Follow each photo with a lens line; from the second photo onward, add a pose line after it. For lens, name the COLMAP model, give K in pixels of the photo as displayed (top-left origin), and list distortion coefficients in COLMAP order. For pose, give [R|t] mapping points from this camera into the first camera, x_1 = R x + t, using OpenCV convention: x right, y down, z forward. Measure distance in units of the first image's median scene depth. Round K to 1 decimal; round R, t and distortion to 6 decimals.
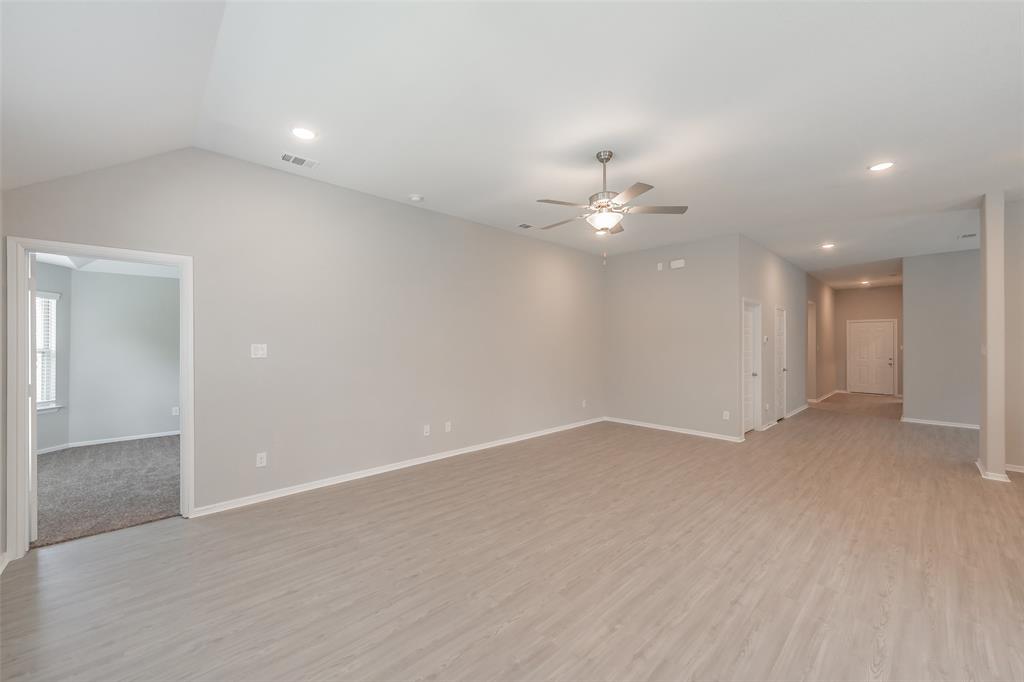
lens RADIAL K [[388.5, 0, 509.7], [0, 388.5, 342.1], [0, 0, 1]] dist [-0.003374, 0.000849]
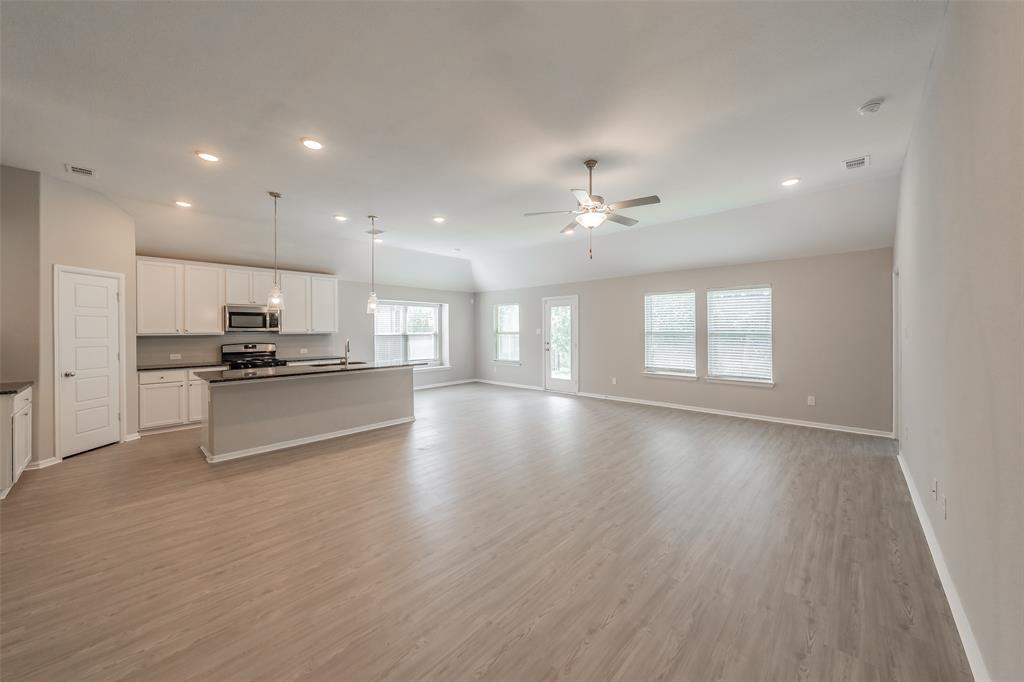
lens RADIAL K [[365.0, 0, 523.6], [0, 365.0, 333.5], [0, 0, 1]] dist [-0.001897, 0.000059]
pose [[-0.995426, 0.005362, -0.095385, 0.431472], [0.004512, 0.999948, 0.009128, 0.013828], [0.095429, 0.008656, -0.995399, 1.617255]]
